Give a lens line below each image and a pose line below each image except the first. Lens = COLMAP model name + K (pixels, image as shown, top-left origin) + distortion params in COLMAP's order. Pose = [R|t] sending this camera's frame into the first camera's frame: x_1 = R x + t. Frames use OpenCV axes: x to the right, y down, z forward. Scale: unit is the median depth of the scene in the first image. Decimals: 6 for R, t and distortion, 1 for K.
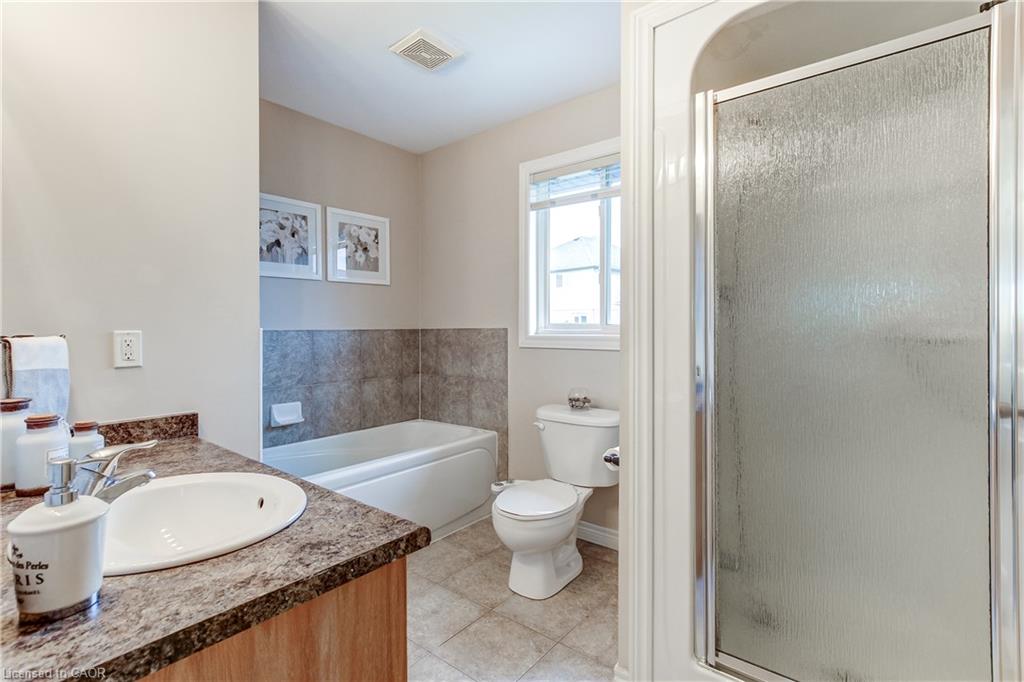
lens RADIAL K [[475.4, 0, 512.0], [0, 475.4, 334.2], [0, 0, 1]] dist [0.000526, 0.001287]
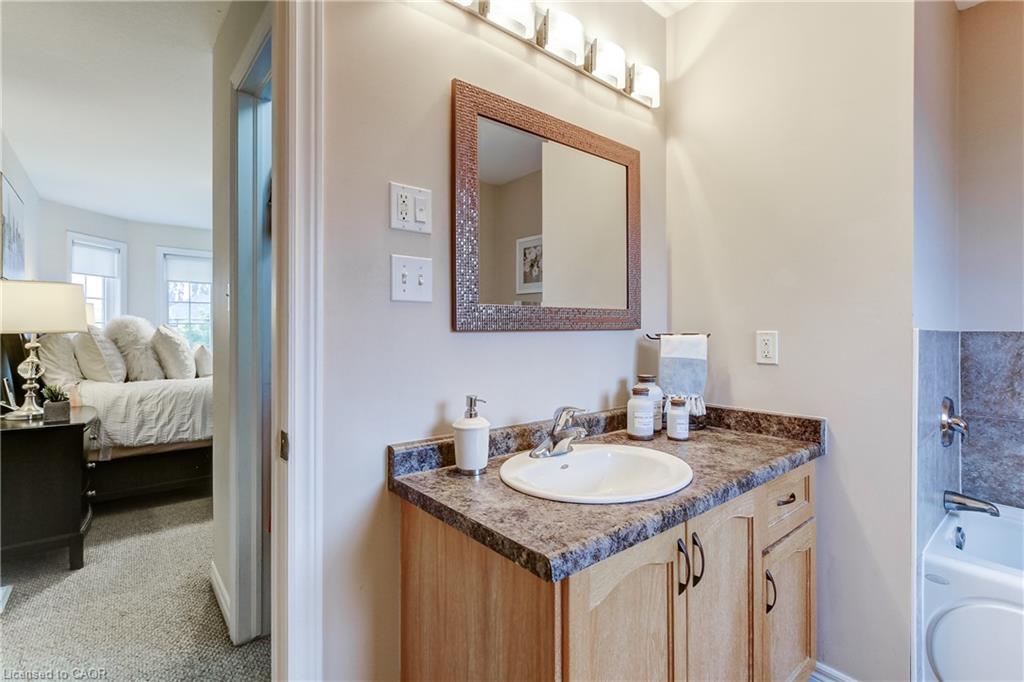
lens RADIAL K [[475.4, 0, 510.0], [0, 475.4, 330.3], [0, 0, 1]] dist [0.000526, 0.001287]
pose [[-0.188572, 0.001121, -0.982059, 0.702324], [-0.011181, 0.999932, 0.003288, -0.010019], [0.981996, 0.011600, -0.188546, 1.135190]]
